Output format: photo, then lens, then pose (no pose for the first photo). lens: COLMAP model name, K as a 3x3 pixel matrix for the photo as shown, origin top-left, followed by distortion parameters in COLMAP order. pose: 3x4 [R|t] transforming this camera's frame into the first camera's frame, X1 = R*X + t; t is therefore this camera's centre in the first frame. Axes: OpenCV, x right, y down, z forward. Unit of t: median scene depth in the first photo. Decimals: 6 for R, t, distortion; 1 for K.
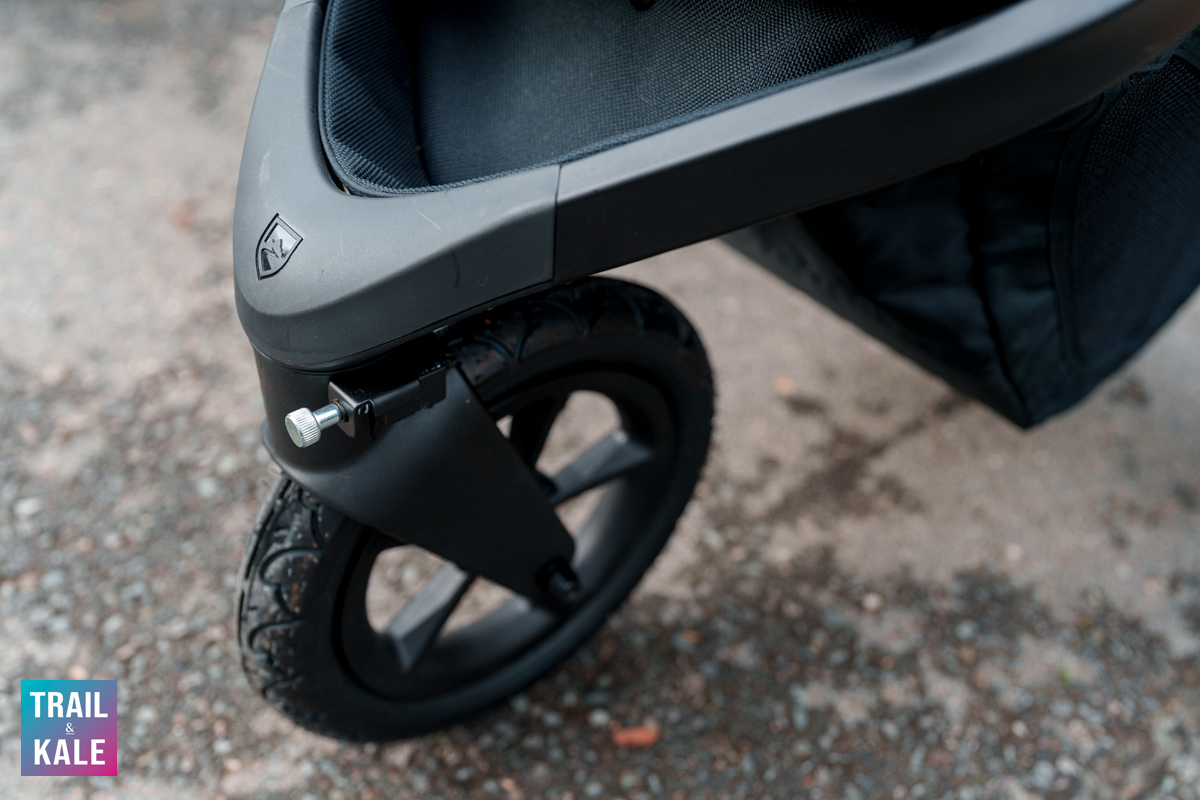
lens RADIAL K [[1075.8, 0, 600.0], [0, 1075.8, 400.0], [0, 0, 1]] dist [0.005297, -0.002734]
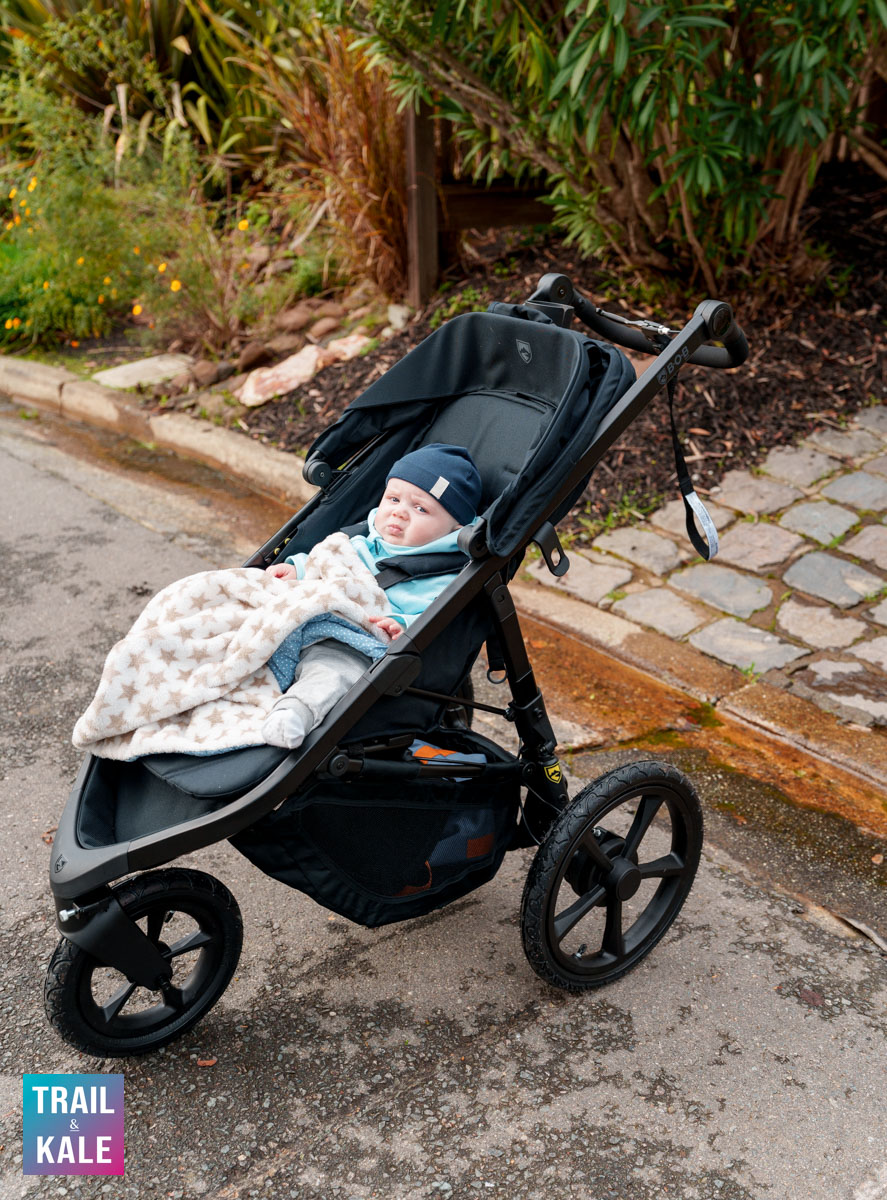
lens RADIAL K [[1163.7, 0, 443.5], [0, 1163.7, 600.0], [0, 0, 1]] dist [-0.013188, -0.002443]
pose [[0.997848, -0.034365, -0.055846, 0.743842], [0.014829, 0.947869, -0.318314, 0.168009], [0.063873, 0.316801, 0.946339, -1.746850]]
